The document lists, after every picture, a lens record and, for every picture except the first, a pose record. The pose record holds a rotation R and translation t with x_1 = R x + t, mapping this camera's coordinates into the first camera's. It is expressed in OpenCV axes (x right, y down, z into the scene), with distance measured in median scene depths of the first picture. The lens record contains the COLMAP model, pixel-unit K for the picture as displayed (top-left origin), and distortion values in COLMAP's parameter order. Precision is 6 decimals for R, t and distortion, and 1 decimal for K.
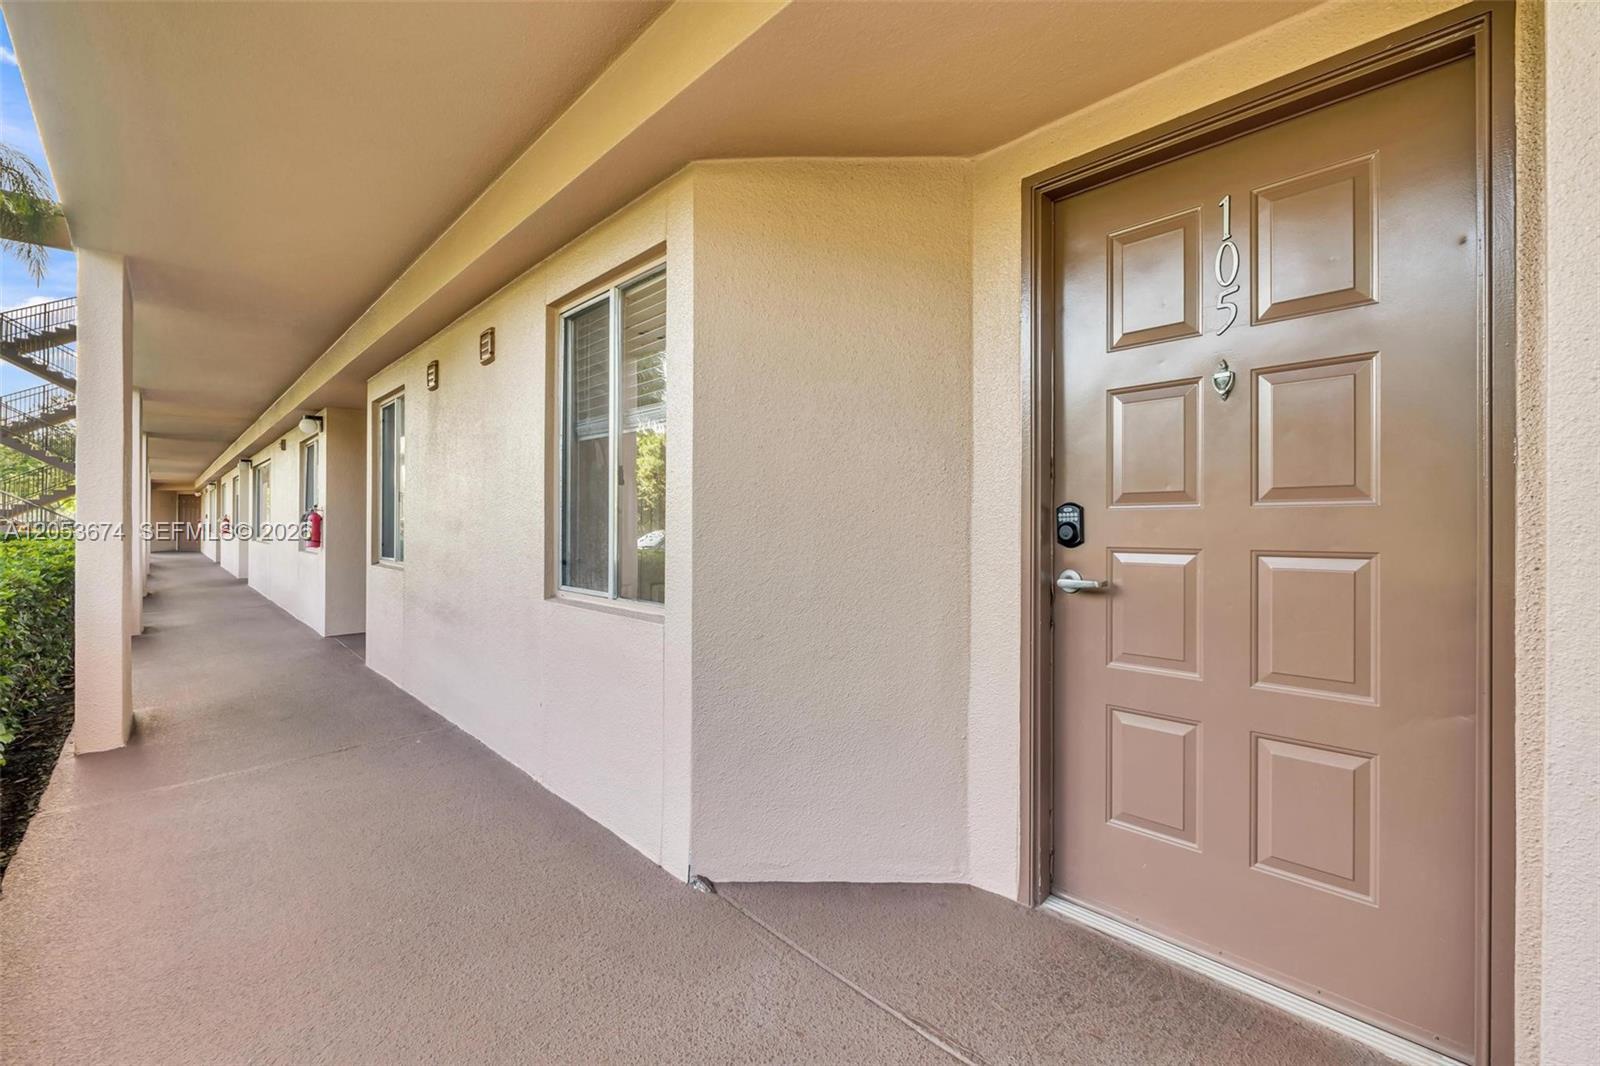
lens RADIAL K [[647.9, 0, 801.9], [0, 647.9, 531.0], [0, 0, 1]] dist [-0.000338, 0.000005]
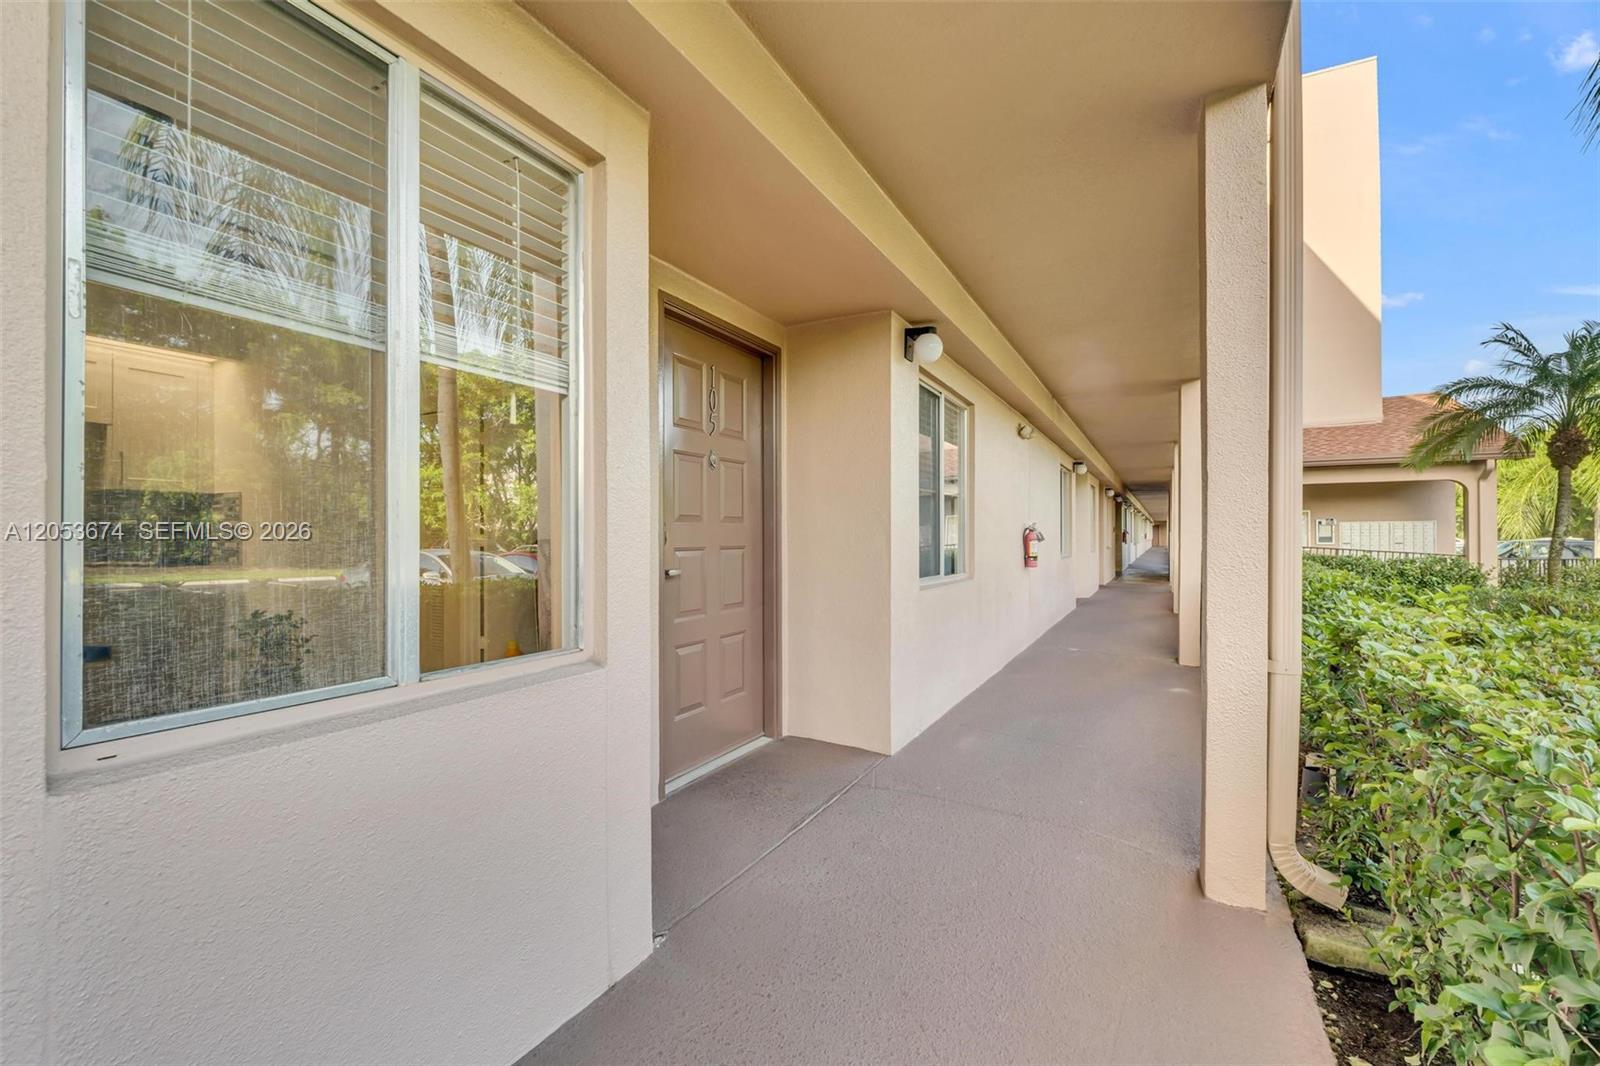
lens RADIAL K [[647.9, 0, 801.9], [0, 647.9, 533.3], [0, 0, 1]] dist [-0.000338, 0.000005]
pose [[-0.268317, -0.000928, 0.963330, -1.154561], [-0.000925, 0.999999, 0.000705, -0.013698], [-0.963330, -0.000702, -0.268318, 1.133625]]
